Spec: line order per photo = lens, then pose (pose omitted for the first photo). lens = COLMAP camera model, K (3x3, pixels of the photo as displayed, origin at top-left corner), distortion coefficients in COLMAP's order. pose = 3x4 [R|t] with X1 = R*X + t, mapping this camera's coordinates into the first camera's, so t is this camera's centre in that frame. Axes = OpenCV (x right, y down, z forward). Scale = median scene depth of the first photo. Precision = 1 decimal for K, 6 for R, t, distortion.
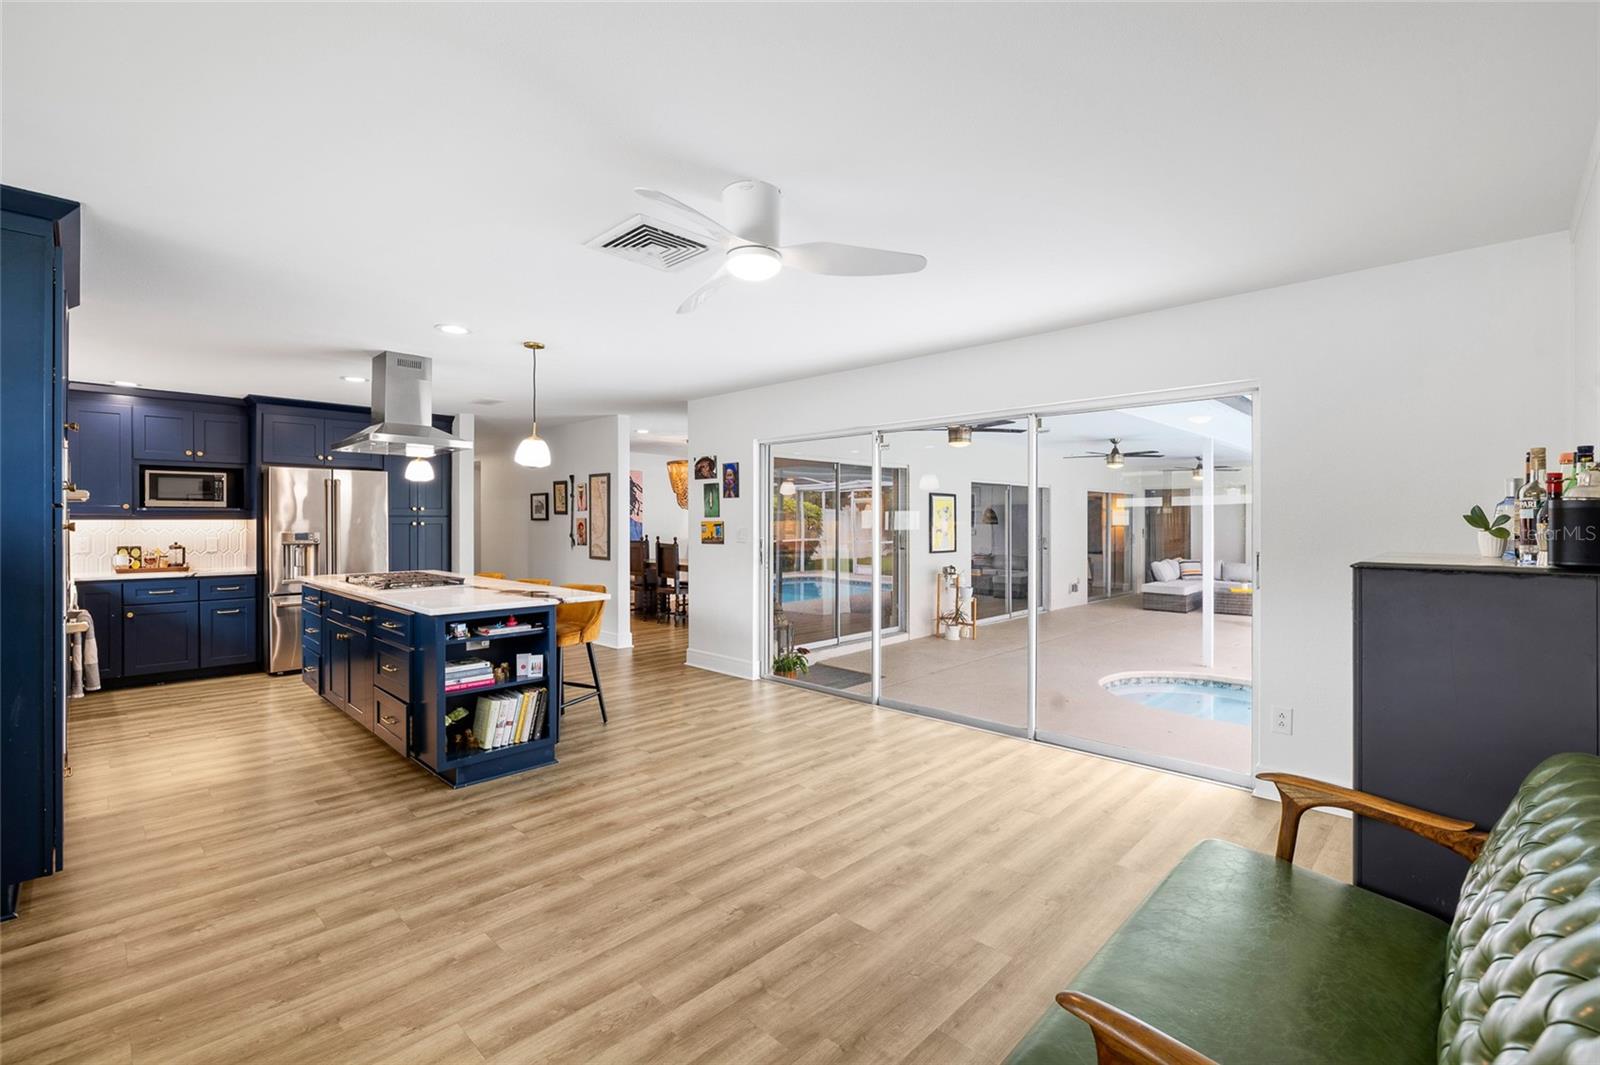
lens RADIAL K [[719.2, 0, 806.8], [0, 719.2, 521.4], [0, 0, 1]] dist [-0.009806, 0.002987]
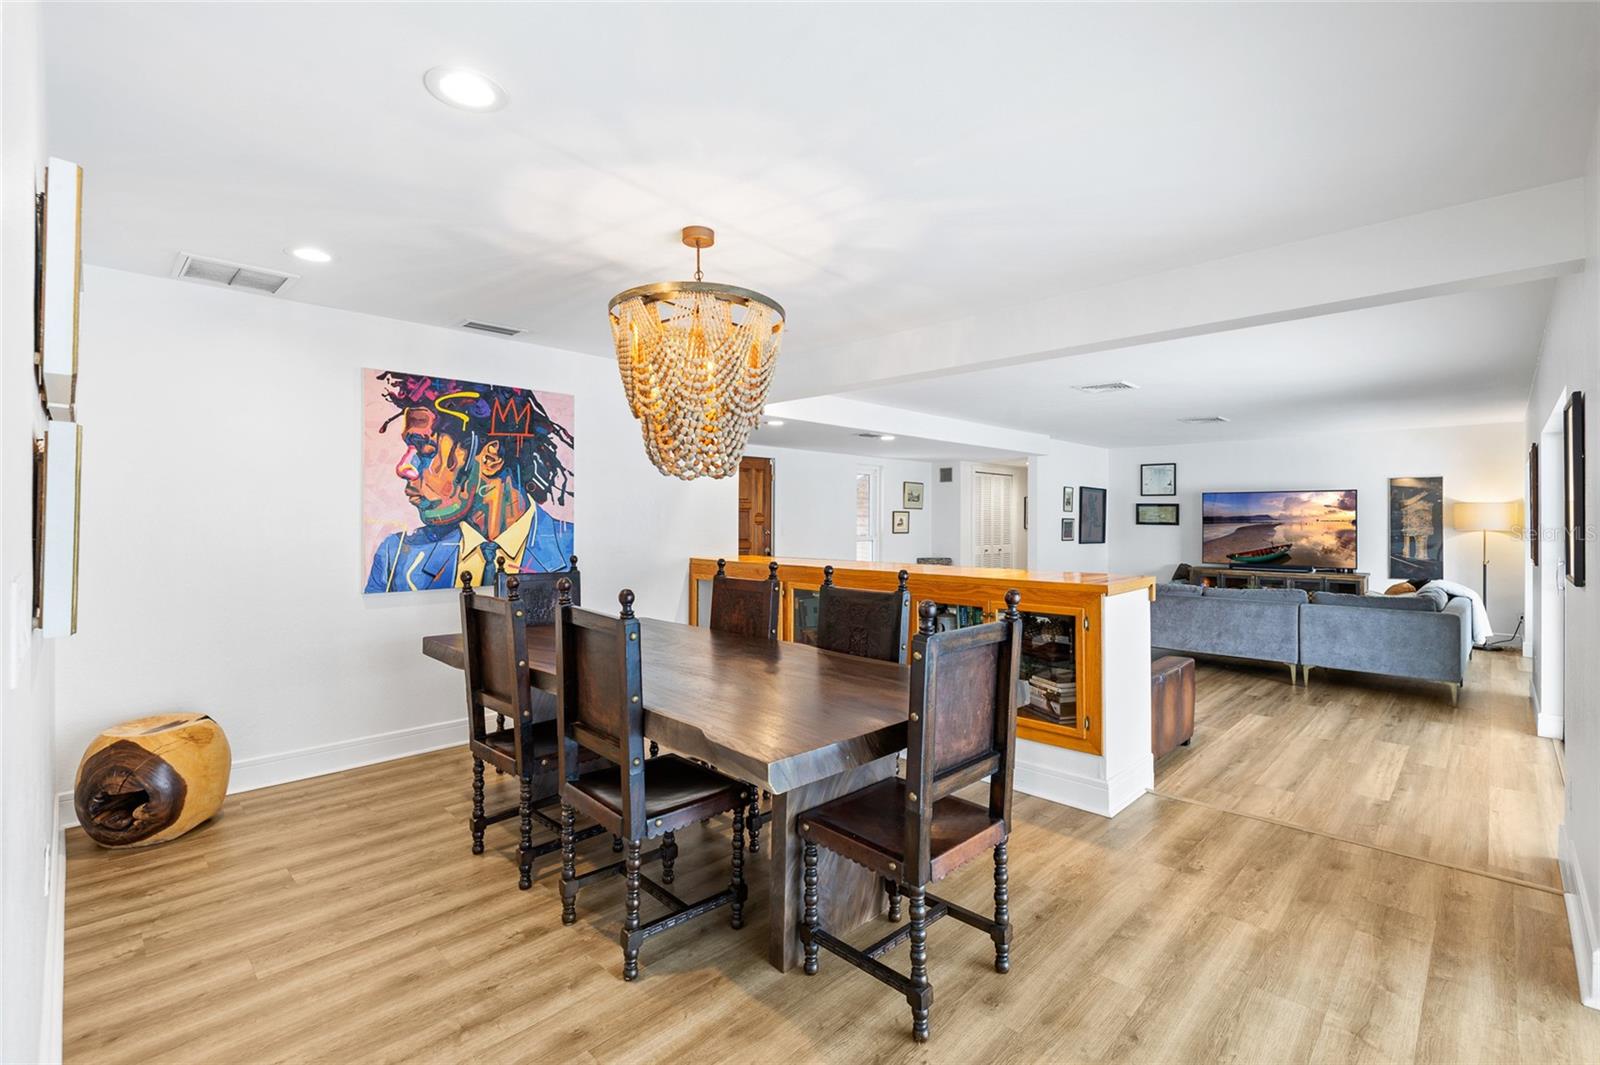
lens RADIAL K [[719.2, 0, 799.8], [0, 719.2, 518.1], [0, 0, 1]] dist [-0.009806, 0.002987]
pose [[0.999972, 0.002032, -0.007225, -0.187157], [-0.002054, 0.999993, -0.003158, 0.000282], [0.007219, 0.003173, 0.999969, 1.141473]]
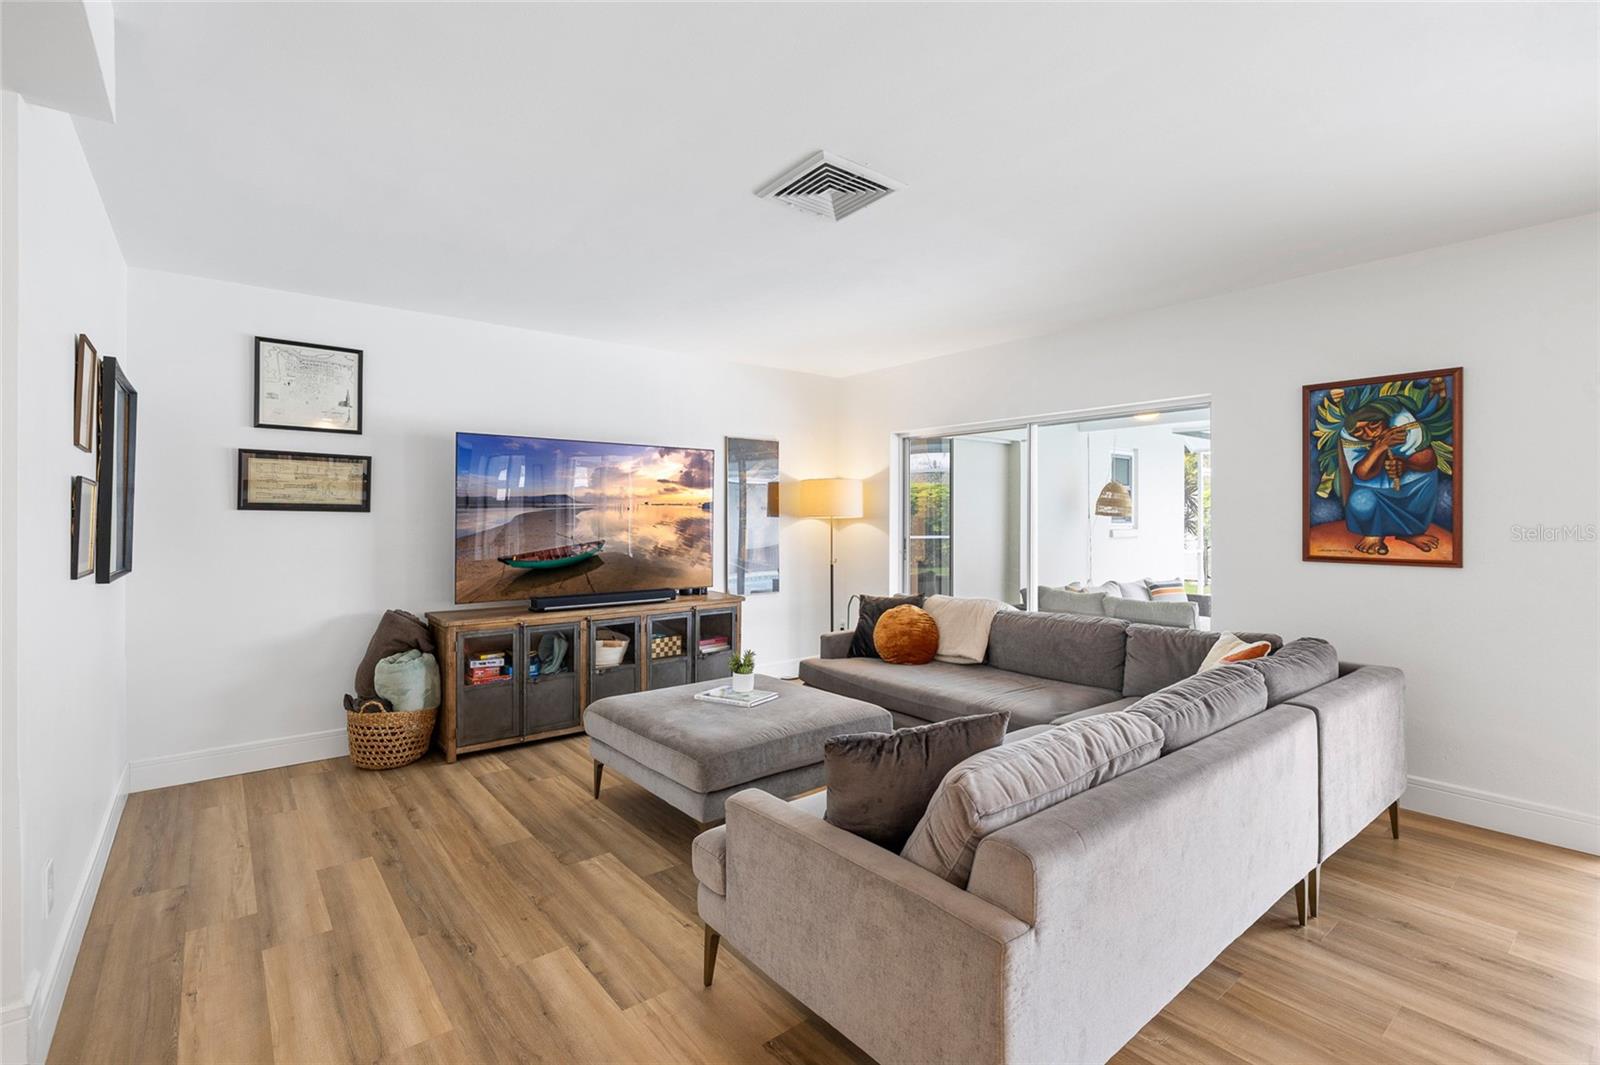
lens RADIAL K [[719.2, 0, 808.0], [0, 719.2, 517.0], [0, 0, 1]] dist [-0.009806, 0.002987]
pose [[0.120658, 0.000971, 0.992694, 0.097419], [-0.000803, 0.999999, -0.000881, 0.015640], [-0.992694, -0.000691, 0.120659, 2.410409]]
